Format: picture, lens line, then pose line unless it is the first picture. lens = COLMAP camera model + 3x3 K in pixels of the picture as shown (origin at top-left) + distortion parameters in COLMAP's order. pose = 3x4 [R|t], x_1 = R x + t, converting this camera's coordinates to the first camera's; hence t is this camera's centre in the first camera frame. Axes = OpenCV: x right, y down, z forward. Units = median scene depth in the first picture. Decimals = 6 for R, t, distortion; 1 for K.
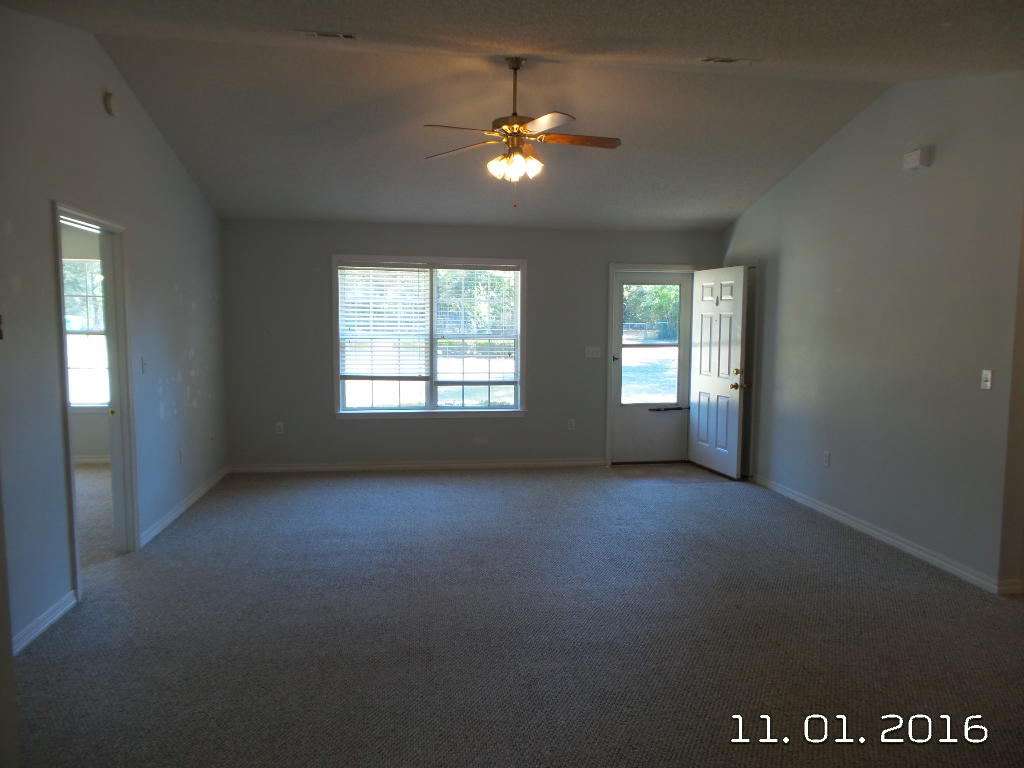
lens RADIAL K [[700.0, 0, 512.0], [0, 700.0, 384.0], [0, 0, 1]] dist [0.010337, 0.001725]
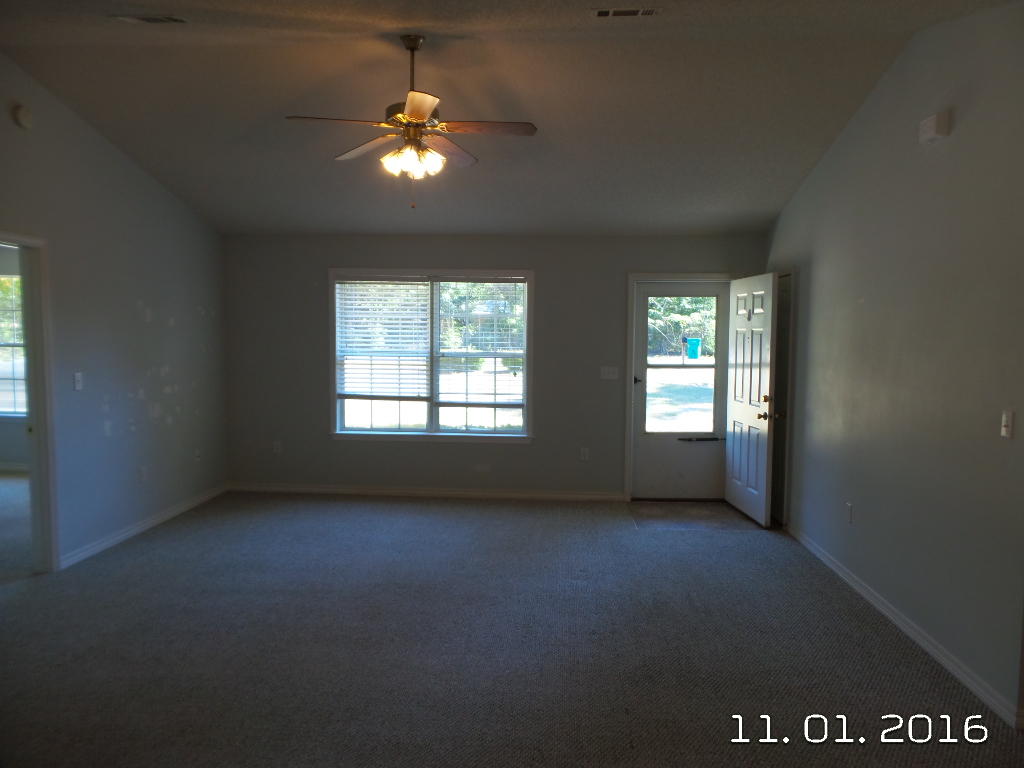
lens RADIAL K [[700.0, 0, 512.0], [0, 700.0, 384.0], [0, 0, 1]] dist [0.010337, 0.001725]
pose [[0.978852, 0.015974, -0.203945, 0.182491], [-0.020421, 0.999597, -0.019716, -0.011784], [0.203548, 0.023464, 0.978784, 0.107948]]
